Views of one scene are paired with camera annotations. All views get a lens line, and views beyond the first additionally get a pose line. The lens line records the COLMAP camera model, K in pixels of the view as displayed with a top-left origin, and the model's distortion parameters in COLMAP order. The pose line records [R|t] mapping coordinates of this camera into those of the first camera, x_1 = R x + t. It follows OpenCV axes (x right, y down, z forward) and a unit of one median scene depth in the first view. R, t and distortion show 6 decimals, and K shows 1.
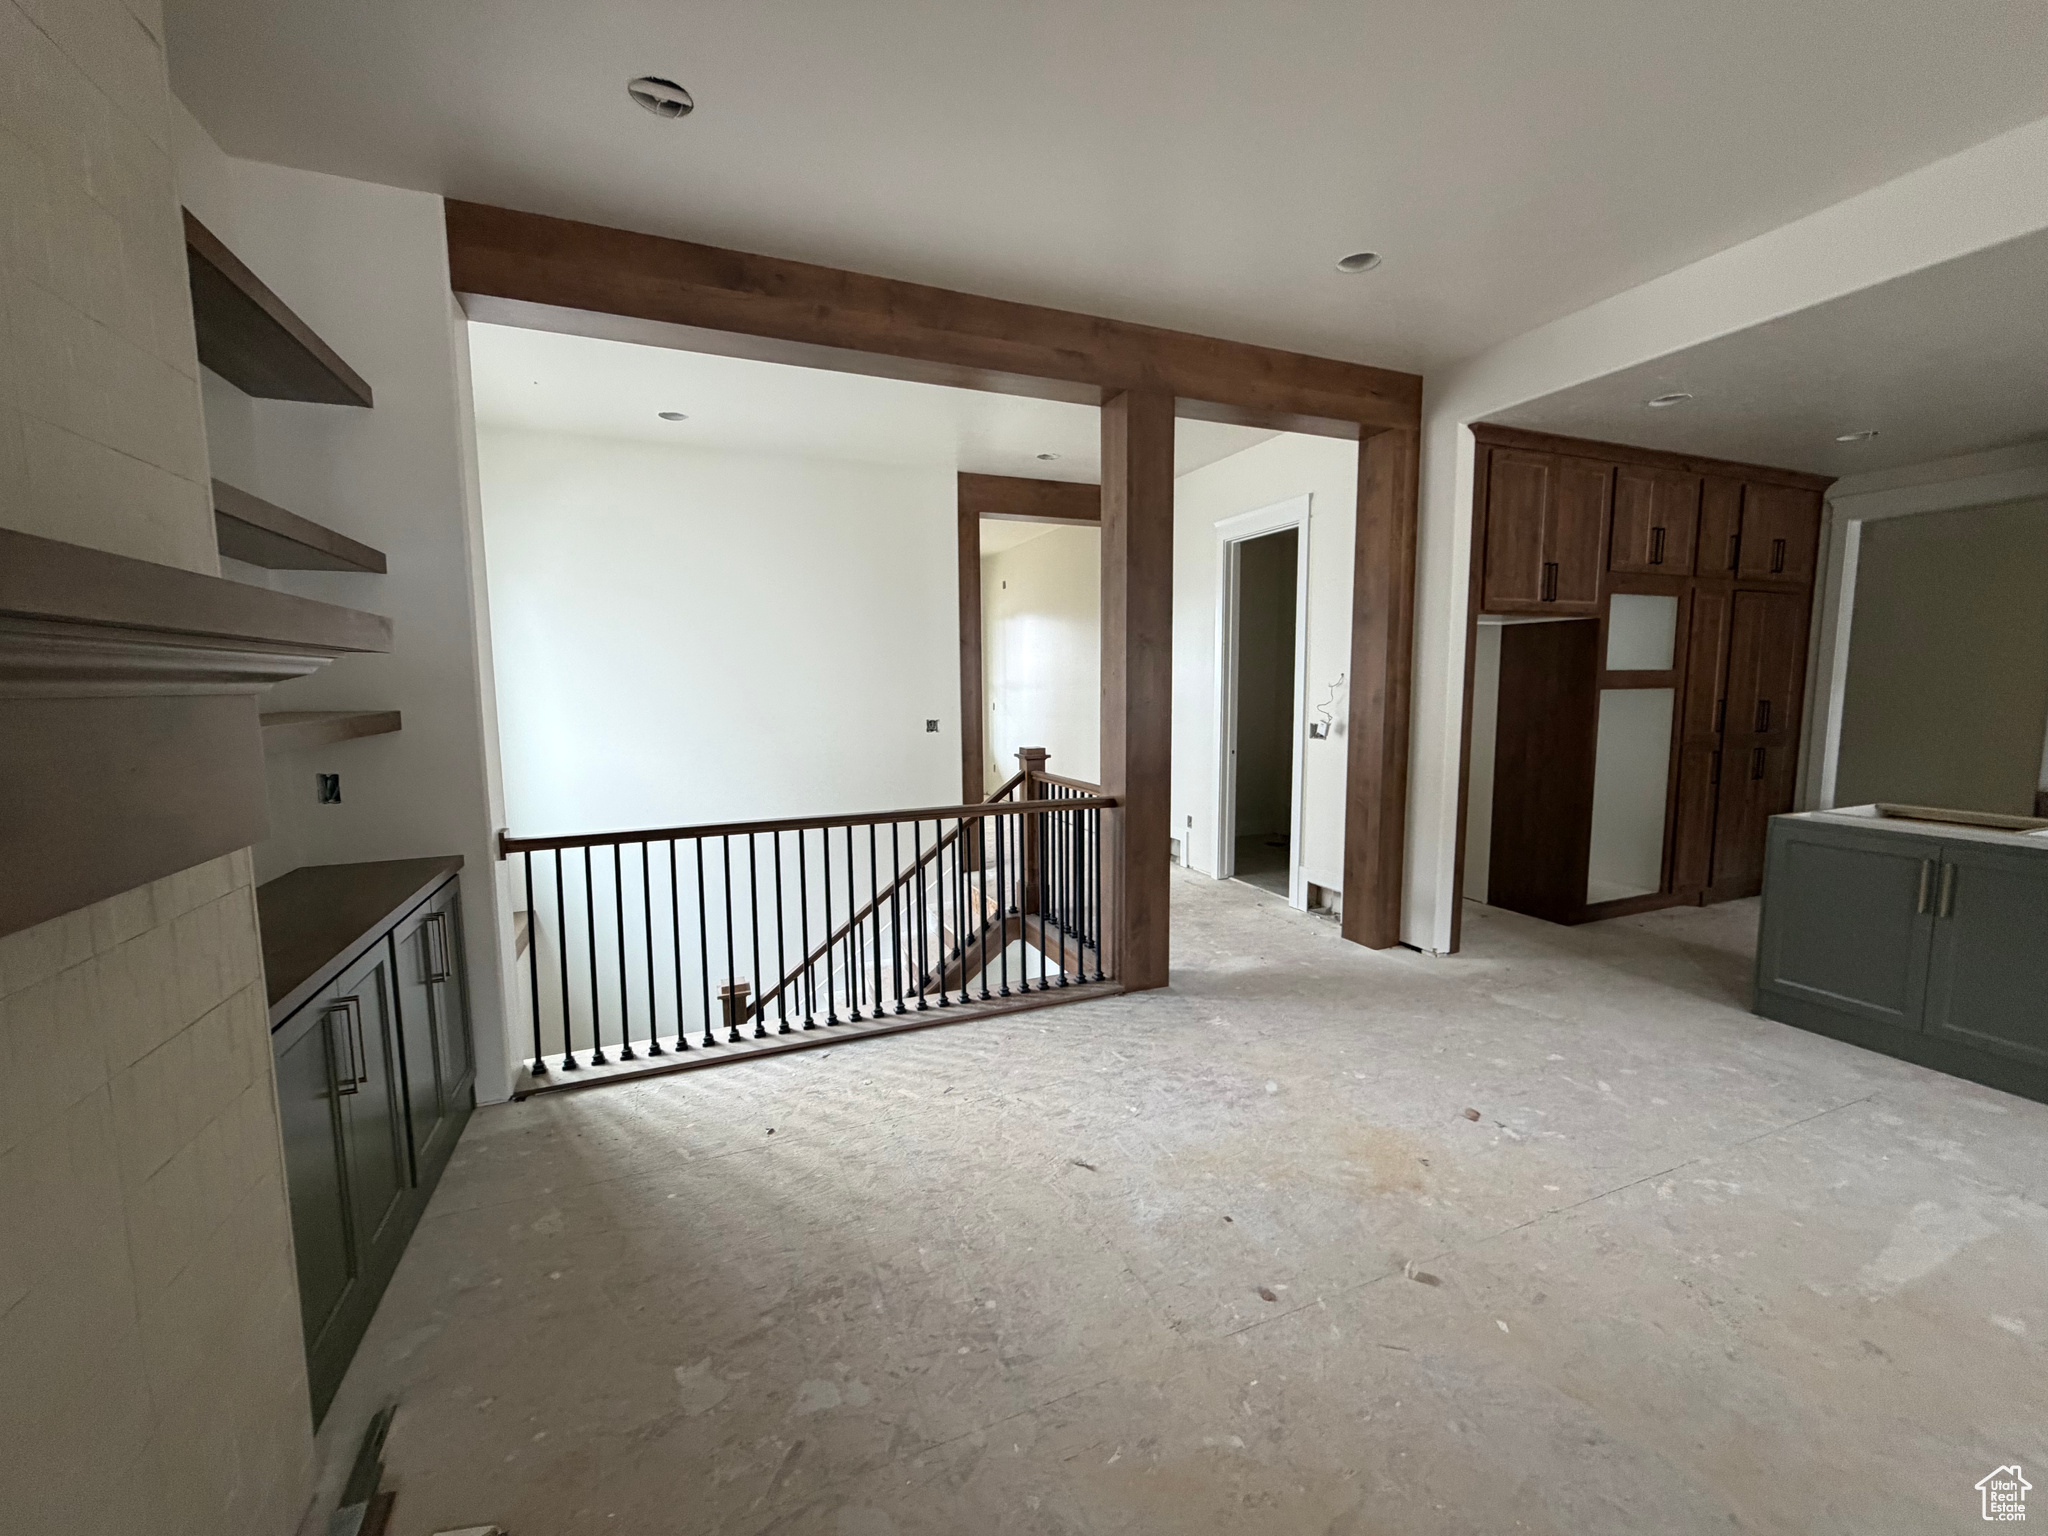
lens RADIAL K [[817.3, 0, 1014.0], [0, 817.3, 768.1], [0, 0, 1]] dist [0.000246, 0.000183]
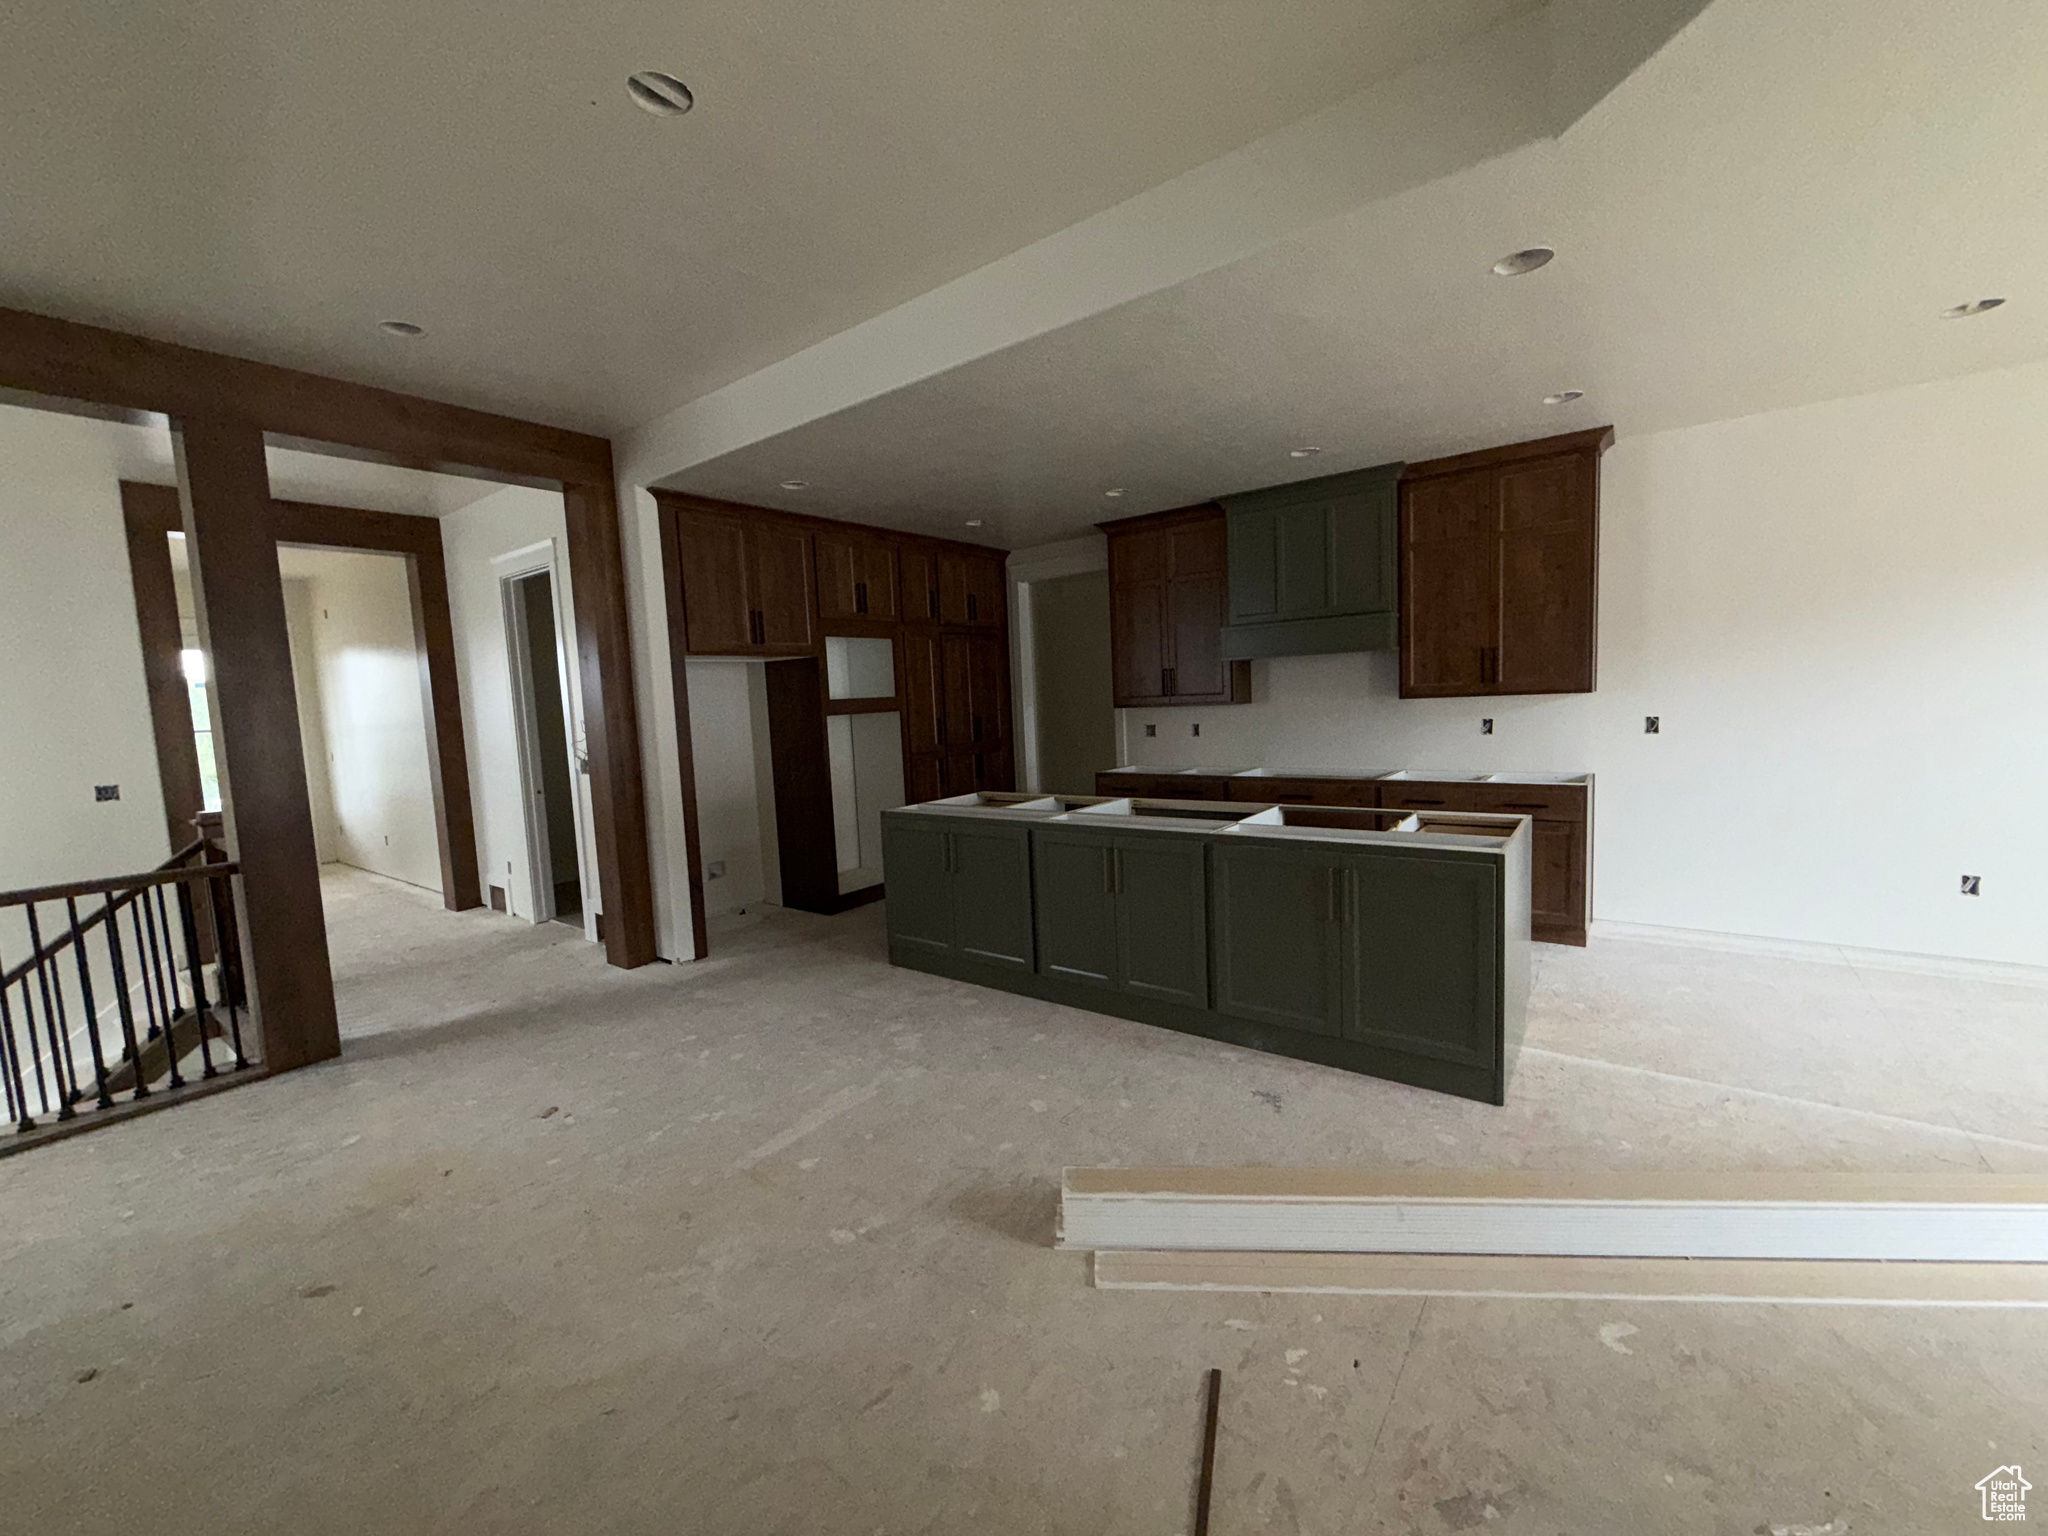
lens RADIAL K [[817.3, 0, 1021.1], [0, 817.3, 769.4], [0, 0, 1]] dist [0.000246, 0.000183]
pose [[0.861271, -0.078069, 0.502112, 0.384910], [0.093359, 0.995618, -0.005337, 0.017226], [-0.499496, 0.051473, 0.864786, -0.196760]]
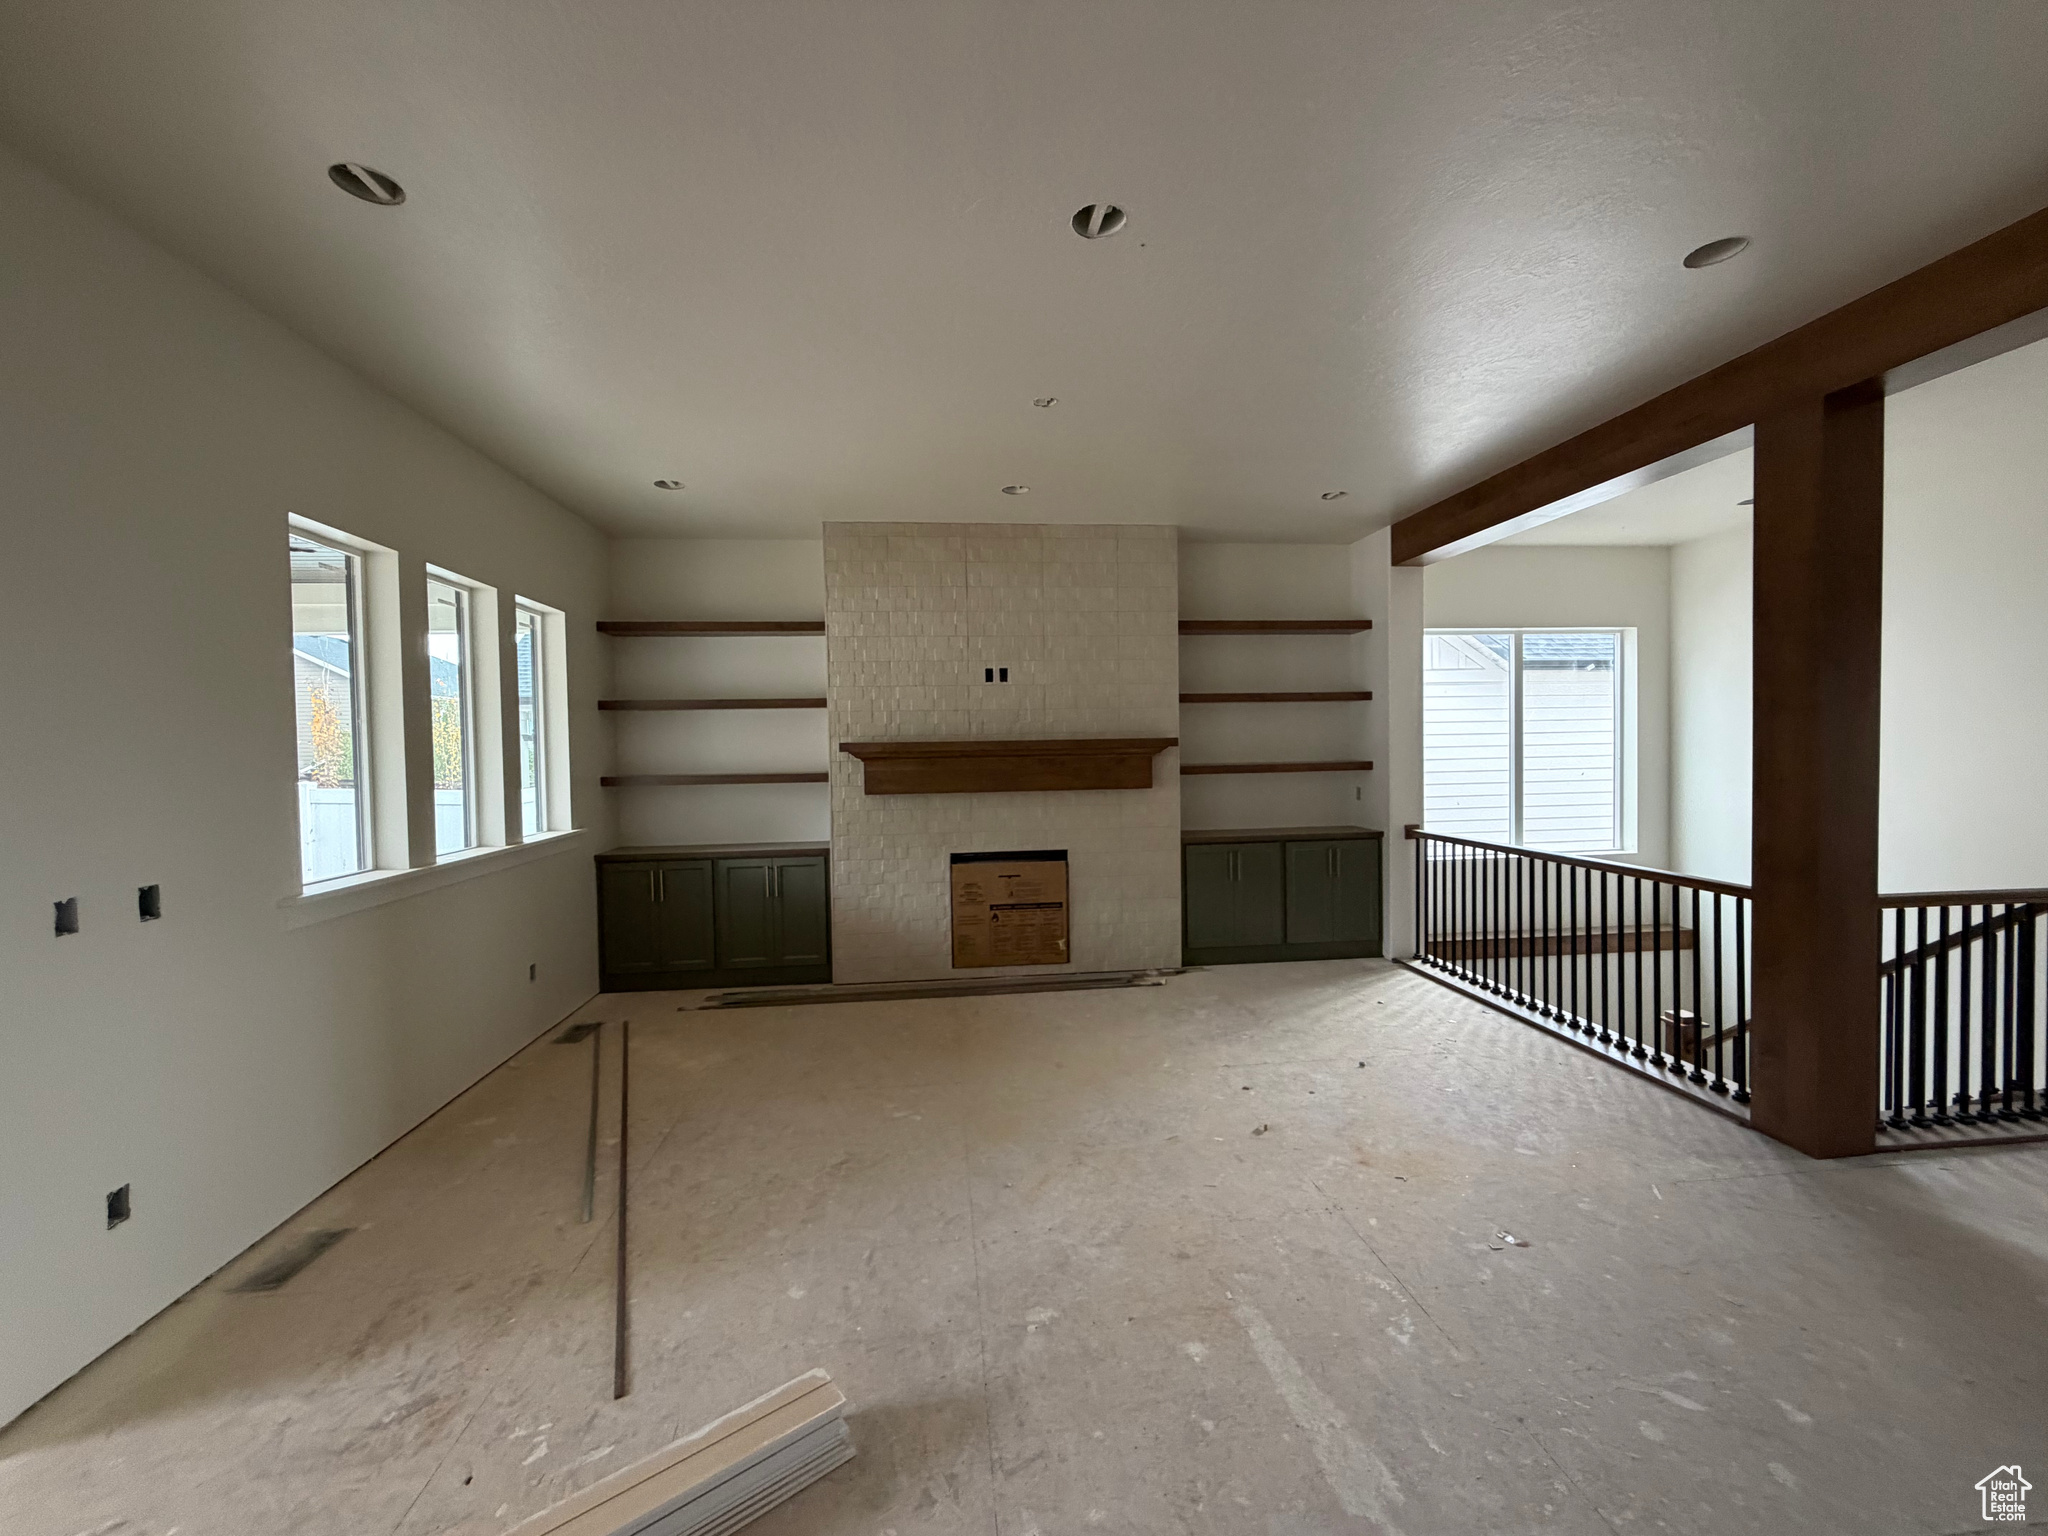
lens RADIAL K [[817.3, 0, 1015.9], [0, 817.3, 766.6], [0, 0, 1]] dist [0.000246, 0.000183]
pose [[-0.286580, 0.038460, -0.957284, 1.021550], [-0.082006, 0.994542, 0.064507, -0.073596], [0.954540, 0.096989, -0.281862, 0.440204]]
